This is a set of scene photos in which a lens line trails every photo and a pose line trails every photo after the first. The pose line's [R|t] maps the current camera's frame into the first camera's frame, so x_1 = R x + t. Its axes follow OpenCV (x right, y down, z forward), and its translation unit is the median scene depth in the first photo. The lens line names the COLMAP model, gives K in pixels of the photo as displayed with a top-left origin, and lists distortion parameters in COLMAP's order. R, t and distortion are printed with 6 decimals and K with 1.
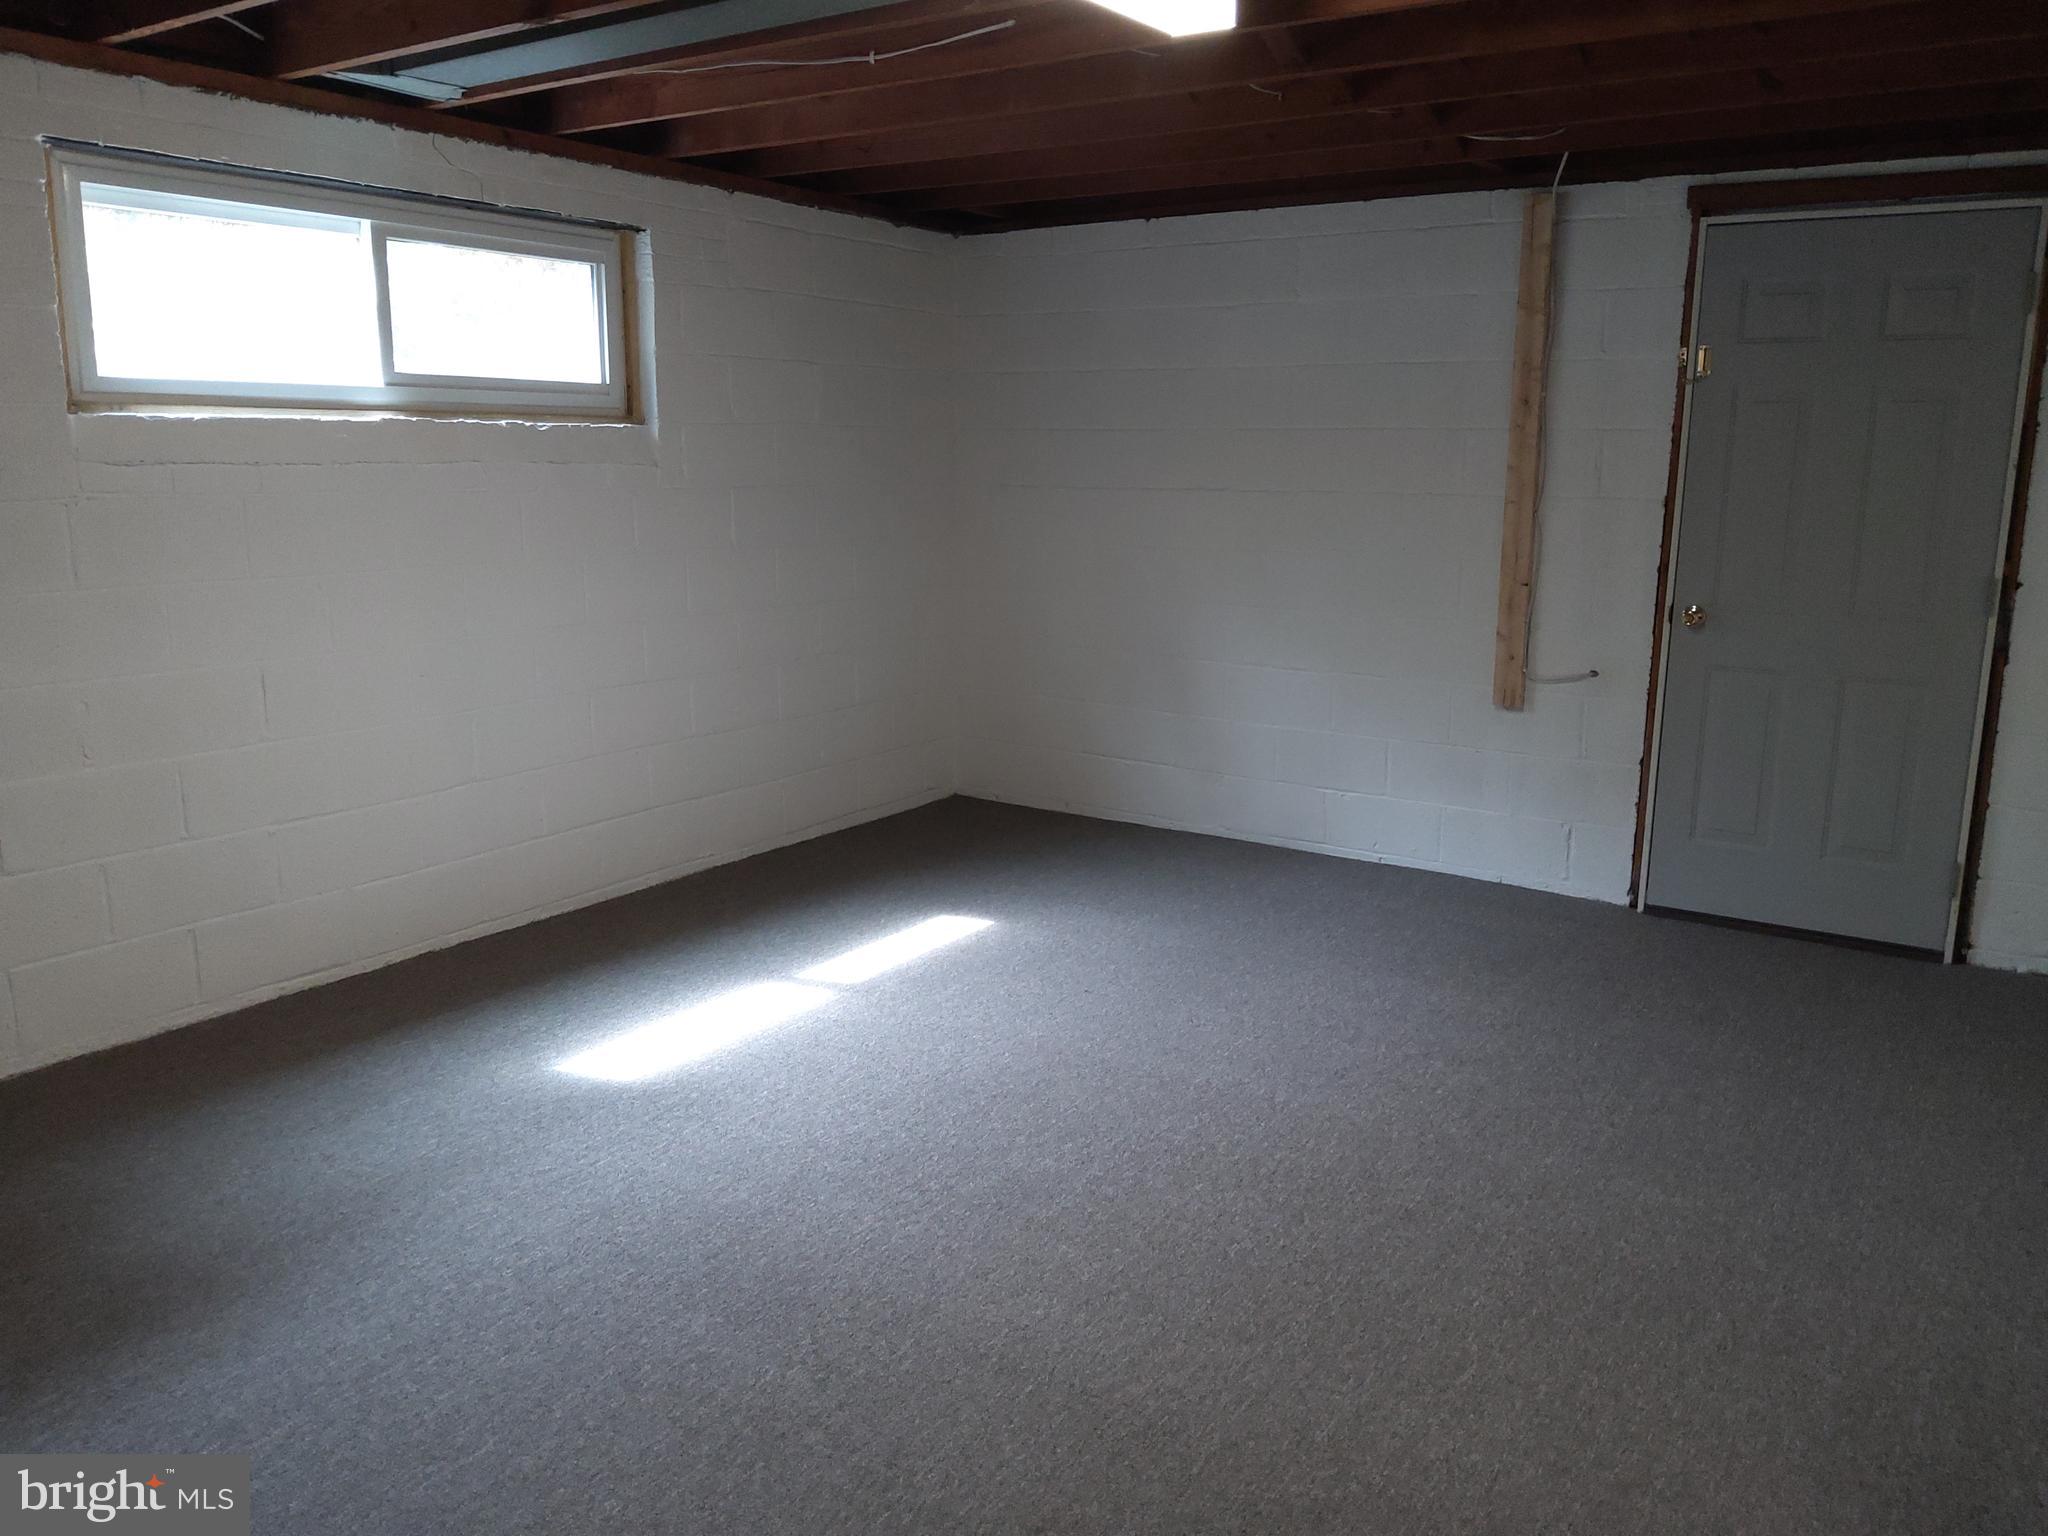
lens RADIAL K [[1537.2, 0, 1014.5], [0, 1537.2, 762.3], [0, 0, 1]] dist [0.061903, -0.091248]
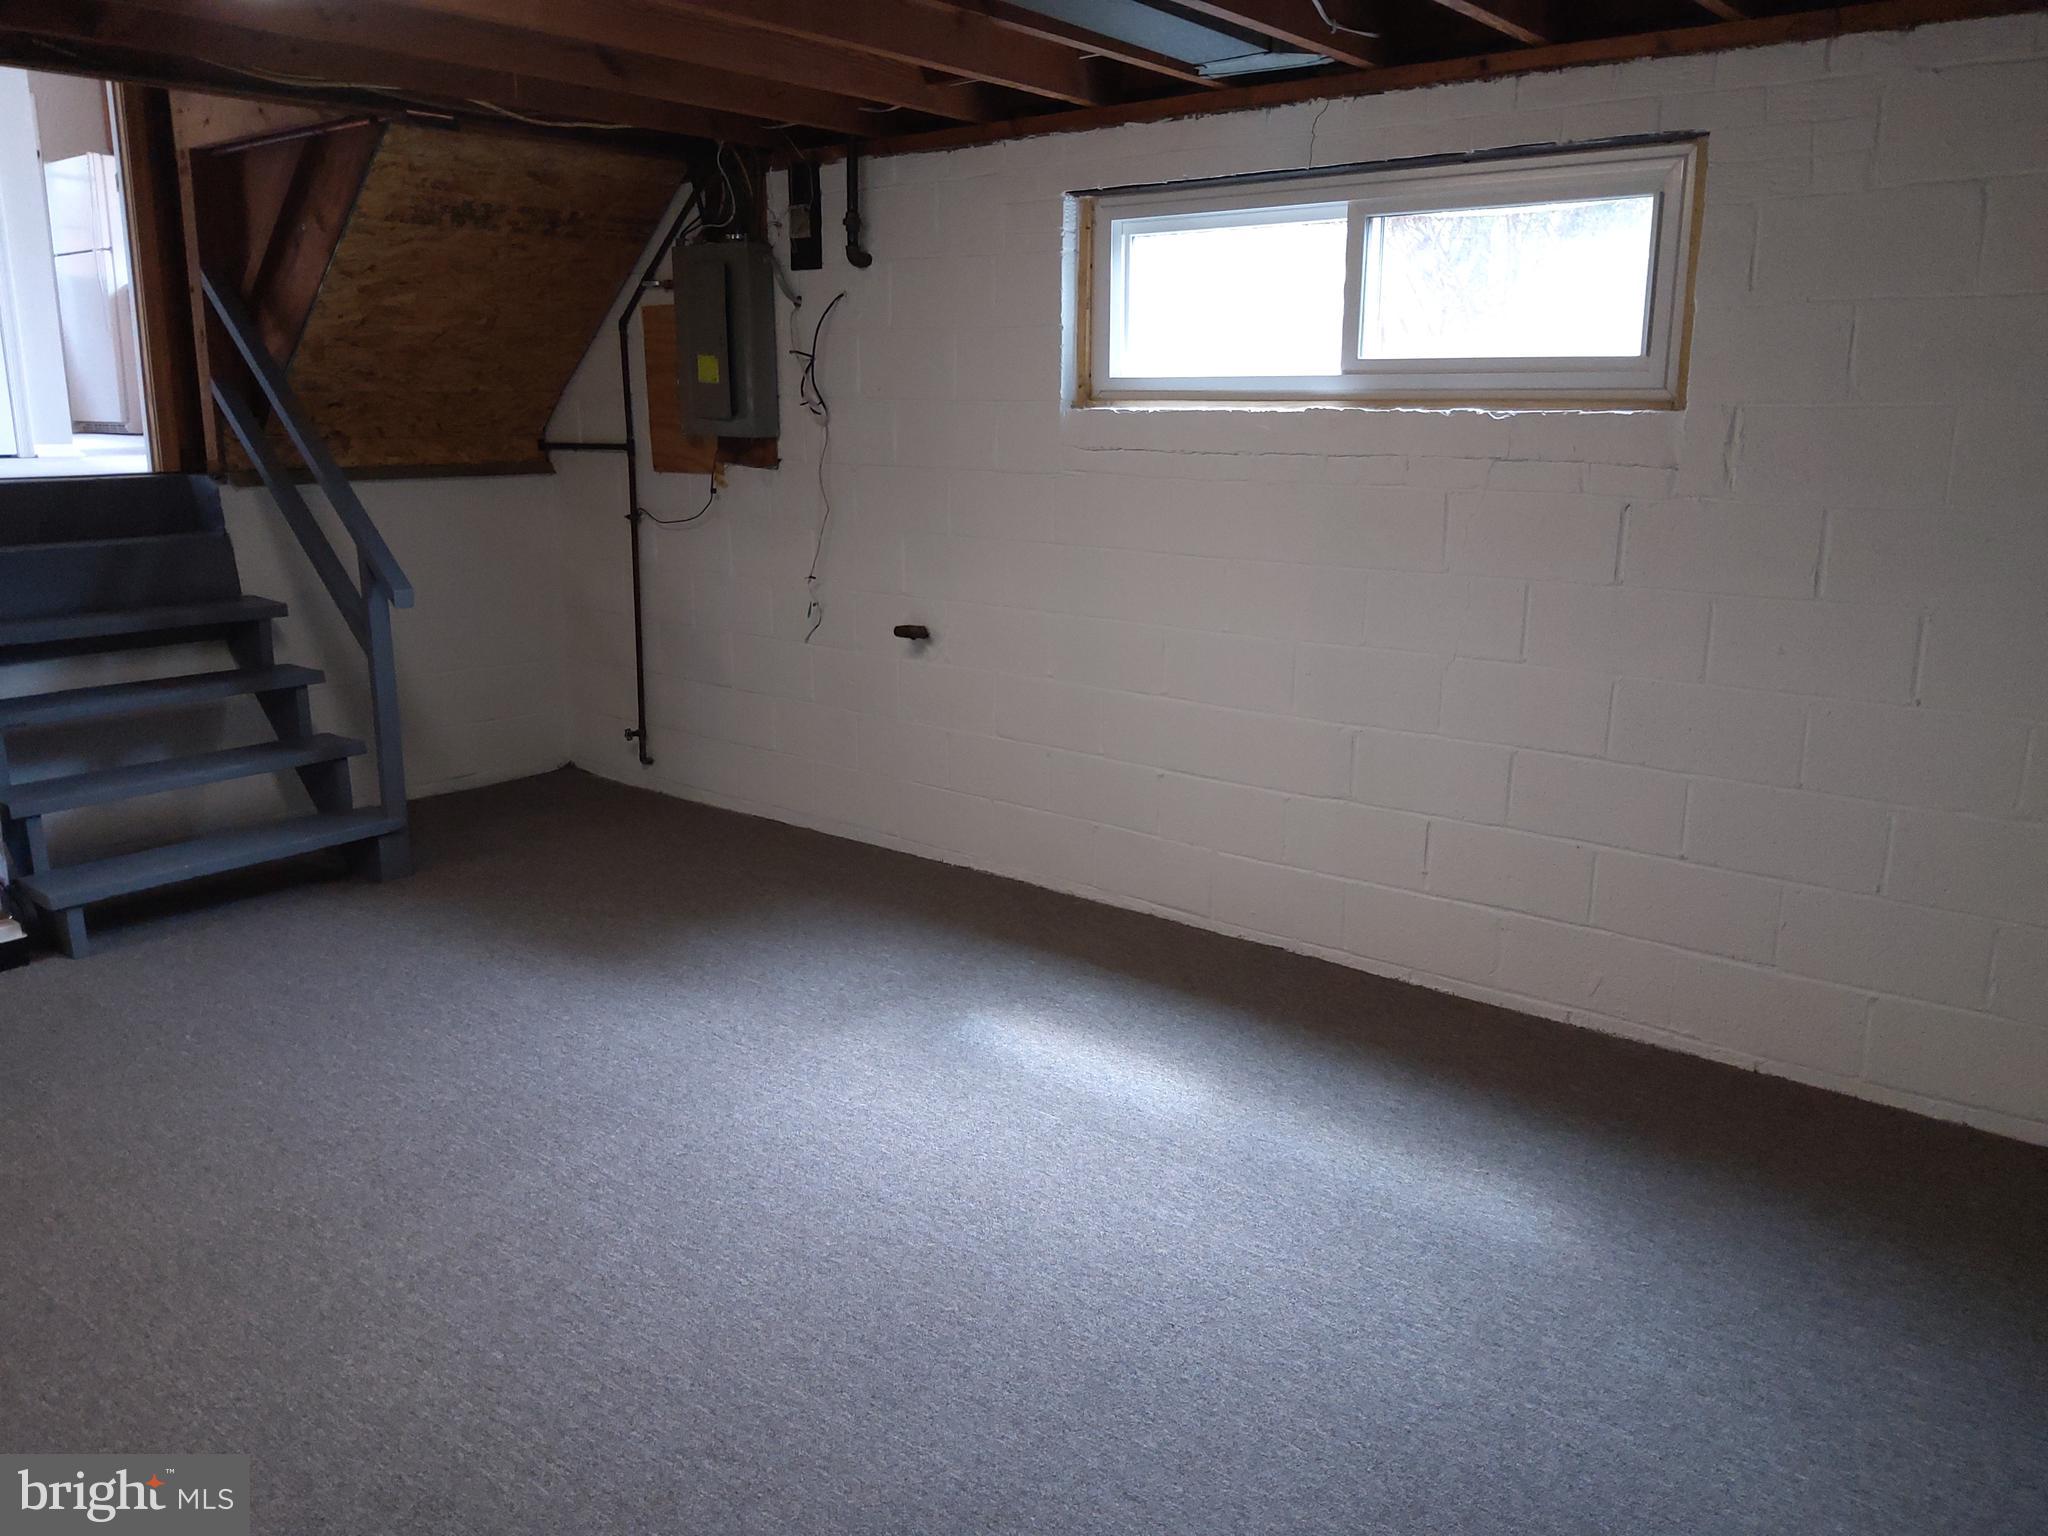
lens RADIAL K [[1526.6, 0, 1020.7], [0, 1526.6, 761.1], [0, 0, 1]] dist [0.103887, -0.183907]
pose [[-0.082166, 0.220955, -0.971817, 0.601261], [-0.209042, 0.949601, 0.233579, -0.198301], [0.974449, 0.222343, -0.031836, 0.898465]]
